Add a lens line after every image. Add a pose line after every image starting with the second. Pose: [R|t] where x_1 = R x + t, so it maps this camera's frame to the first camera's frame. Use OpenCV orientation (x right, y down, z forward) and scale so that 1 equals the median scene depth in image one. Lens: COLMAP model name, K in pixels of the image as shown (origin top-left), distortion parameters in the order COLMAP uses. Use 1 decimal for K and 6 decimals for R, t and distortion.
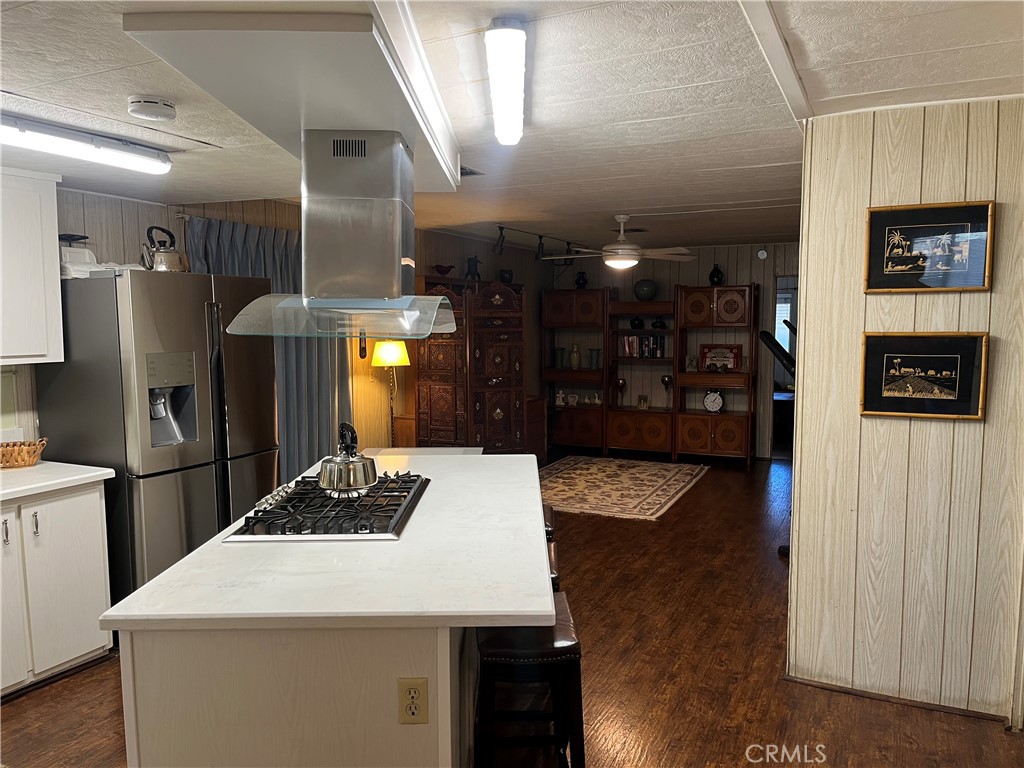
lens RADIAL K [[776.4, 0, 519.4], [0, 776.4, 382.8], [0, 0, 1]] dist [0.052140, -0.067822]
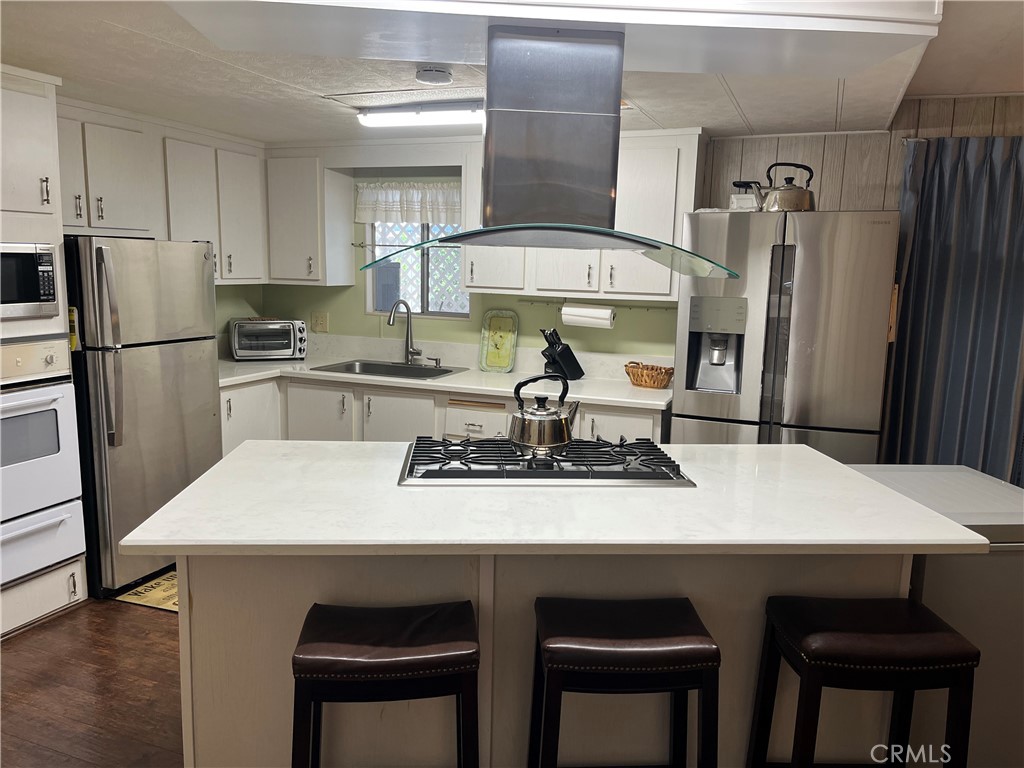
lens RADIAL K [[776.4, 0, 515.6], [0, 776.4, 392.7], [0, 0, 1]] dist [0.052140, -0.067822]
pose [[0.066648, 0.161598, -0.984604, 0.289782], [-0.106587, 0.982304, 0.154006, -0.025664], [0.992067, 0.094682, 0.082693, 0.392633]]
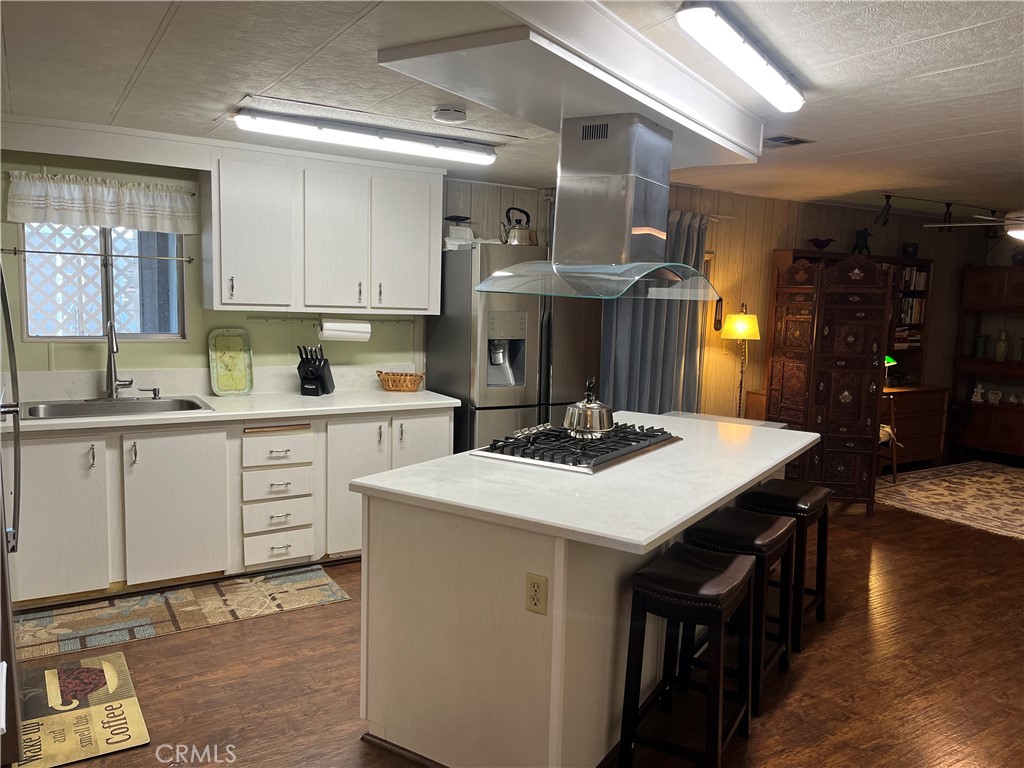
lens RADIAL K [[776.4, 0, 512.8], [0, 776.4, 386.9], [0, 0, 1]] dist [0.052140, -0.067822]
pose [[0.836117, 0.094345, -0.540376, 0.131478], [-0.077207, 0.995533, 0.054351, 0.007193], [0.543090, -0.003724, 0.839666, -0.009524]]
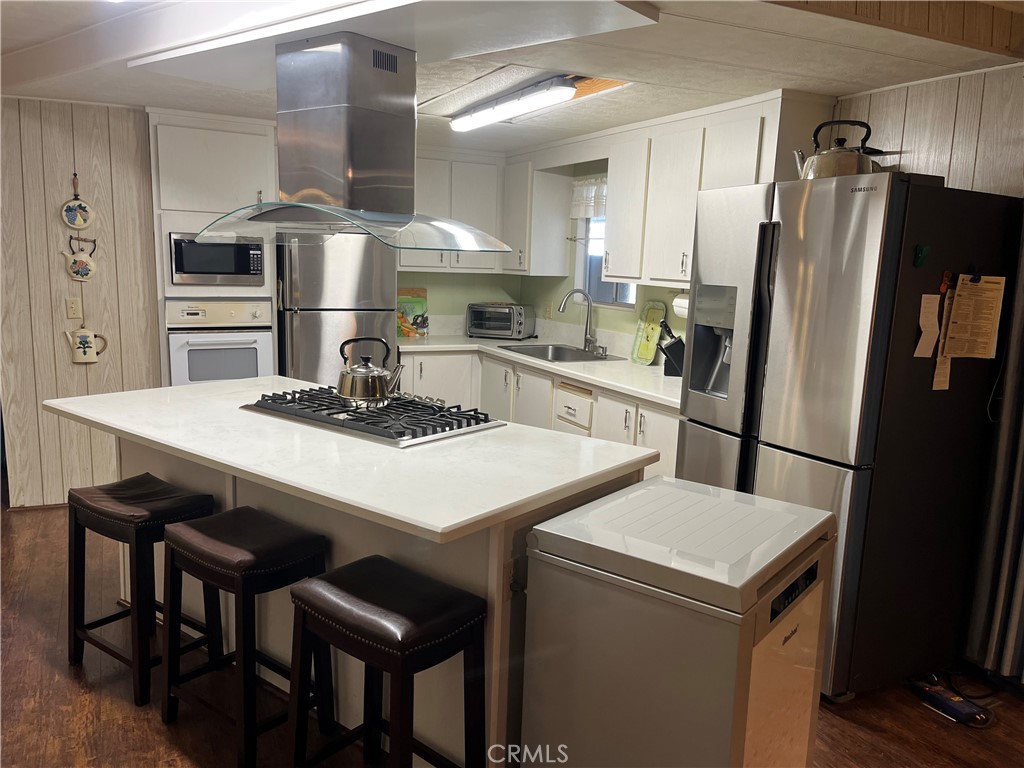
lens RADIAL K [[776.4, 0, 503.2], [0, 776.4, 387.2], [0, 0, 1]] dist [0.052140, -0.067822]
pose [[-0.623673, 0.106901, -0.774341, 0.204442], [-0.098387, 0.971991, 0.213431, -0.050830], [0.775469, 0.209296, -0.595687, 0.772208]]
